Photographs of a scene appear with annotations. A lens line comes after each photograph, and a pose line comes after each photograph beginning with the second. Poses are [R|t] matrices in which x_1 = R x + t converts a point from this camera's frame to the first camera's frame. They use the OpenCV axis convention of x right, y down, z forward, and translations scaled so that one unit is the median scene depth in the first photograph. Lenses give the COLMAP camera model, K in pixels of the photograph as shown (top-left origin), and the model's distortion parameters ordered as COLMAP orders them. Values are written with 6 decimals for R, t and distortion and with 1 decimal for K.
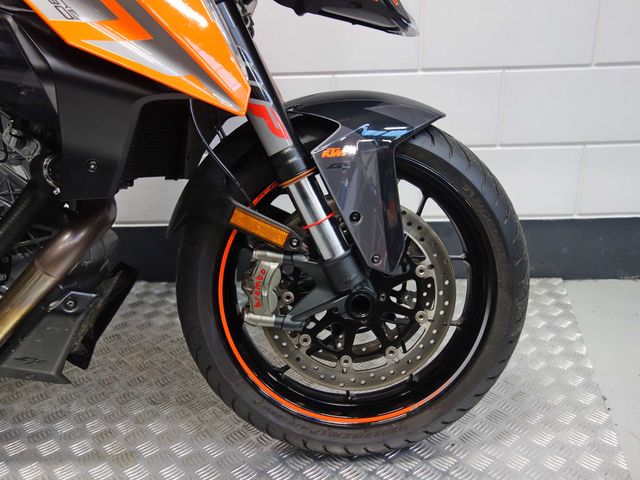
lens RADIAL K [[566.7, 0, 320.0], [0, 566.7, 240.0], [0, 0, 1]] dist [-0.002294, 0.001063]
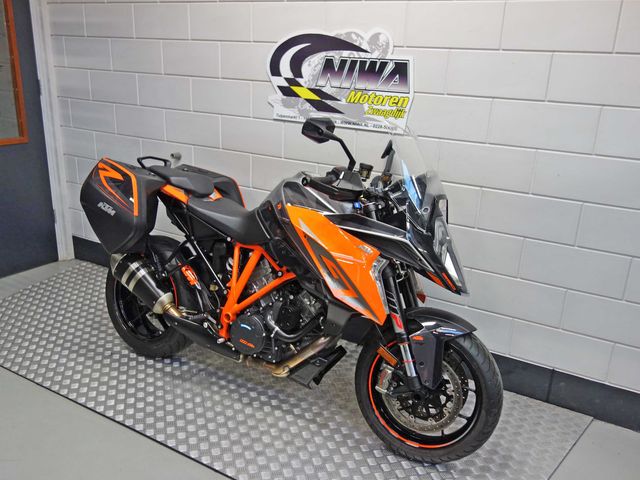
lens RADIAL K [[566.7, 0, 320.0], [0, 566.7, 240.0], [0, 0, 1]] dist [-0.002294, 0.001063]
pose [[0.881650, 0.207809, -0.423685, 0.580780], [-0.226529, 0.973984, 0.006334, -0.462948], [0.413979, 0.090393, 0.905787, -1.468368]]
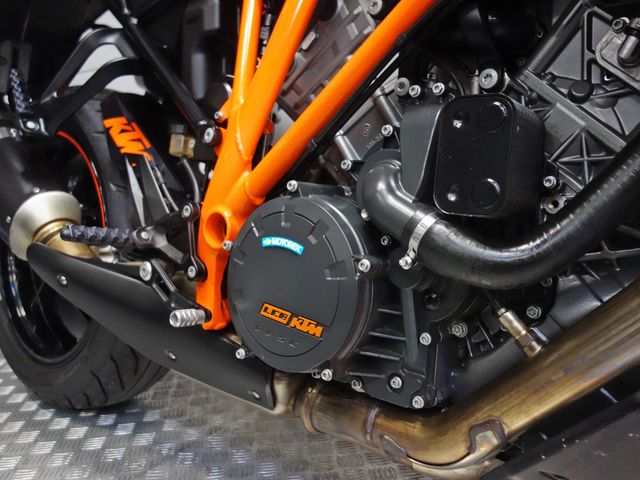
lens RADIAL K [[566.7, 0, 320.0], [0, 566.7, 240.0], [0, 0, 1]] dist [-0.002294, 0.001063]
pose [[0.795392, 0.098758, -0.597995, -0.404717], [-0.181763, 0.980091, -0.079902, 0.078108], [0.578199, 0.172247, 0.797507, 0.426895]]
